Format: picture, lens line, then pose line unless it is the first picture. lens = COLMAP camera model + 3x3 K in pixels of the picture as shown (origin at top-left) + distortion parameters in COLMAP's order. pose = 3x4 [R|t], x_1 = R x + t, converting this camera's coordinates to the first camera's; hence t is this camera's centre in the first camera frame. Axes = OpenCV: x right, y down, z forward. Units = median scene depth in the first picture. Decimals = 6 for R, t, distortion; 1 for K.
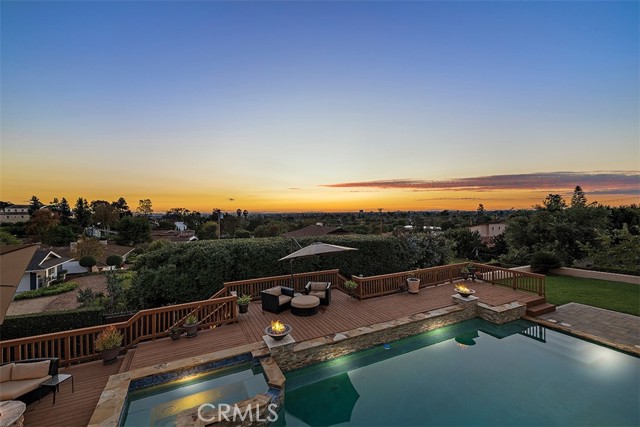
lens RADIAL K [[268.4, 0, 321.9], [0, 268.4, 213.3], [0, 0, 1]] dist [0.002337, 0.000214]
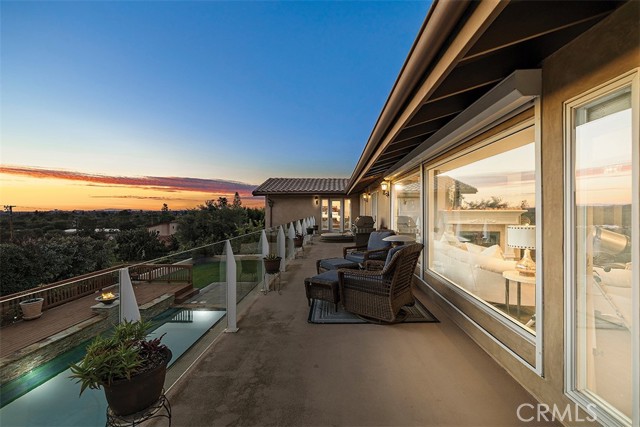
lens RADIAL K [[268.4, 0, 321.9], [0, 268.4, 213.3], [0, 0, 1]] dist [0.002337, 0.000214]
pose [[0.491285, -0.001743, 0.870997, 0.088309], [0.001045, 0.999998, 0.001412, 0.006711], [-0.870998, 0.000216, 0.491286, -0.055727]]
